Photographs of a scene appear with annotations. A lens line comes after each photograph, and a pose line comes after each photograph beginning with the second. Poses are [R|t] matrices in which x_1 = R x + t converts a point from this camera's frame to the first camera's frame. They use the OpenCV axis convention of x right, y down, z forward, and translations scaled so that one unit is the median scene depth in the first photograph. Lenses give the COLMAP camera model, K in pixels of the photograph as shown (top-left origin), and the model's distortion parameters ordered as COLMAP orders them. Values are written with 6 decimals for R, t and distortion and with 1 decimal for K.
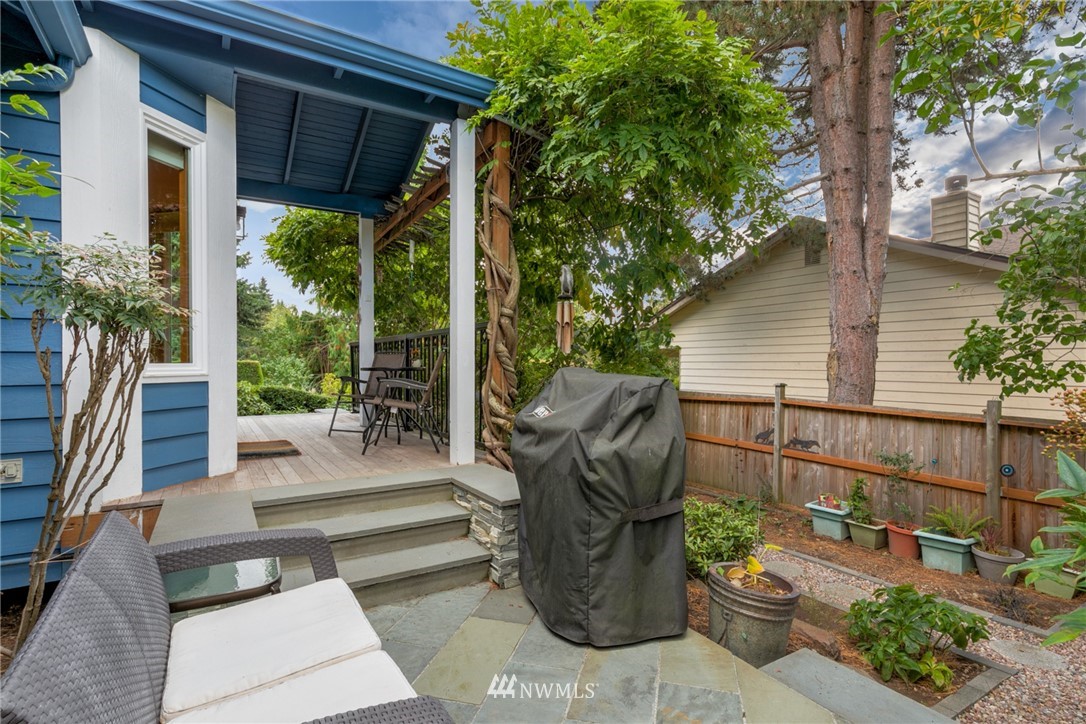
lens RADIAL K [[553.5, 0, 549.9], [0, 553.5, 364.1], [0, 0, 1]] dist [-0.006072, -0.000457]
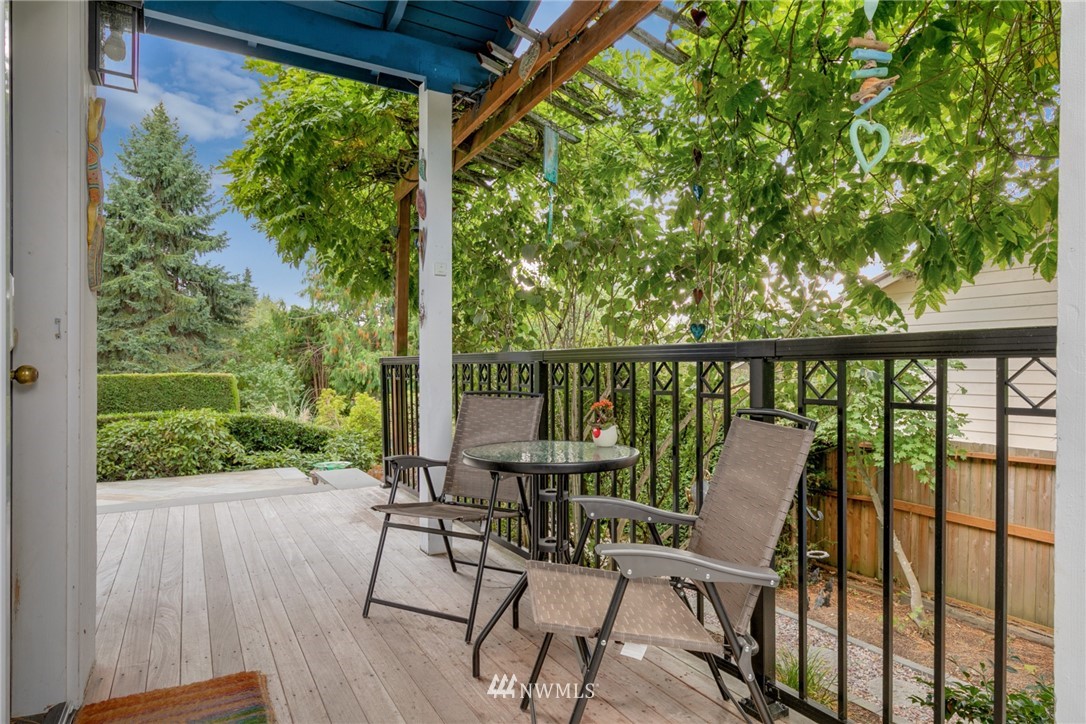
lens RADIAL K [[632.8, 0, 539.1], [0, 632.8, 363.5], [0, 0, 1]] dist [0.003365, 0.000346]
pose [[0.998895, 0.002283, -0.046943, -0.049410], [-0.002521, 0.999984, -0.005001, -0.008798], [0.046931, 0.005114, 0.998885, 0.107883]]
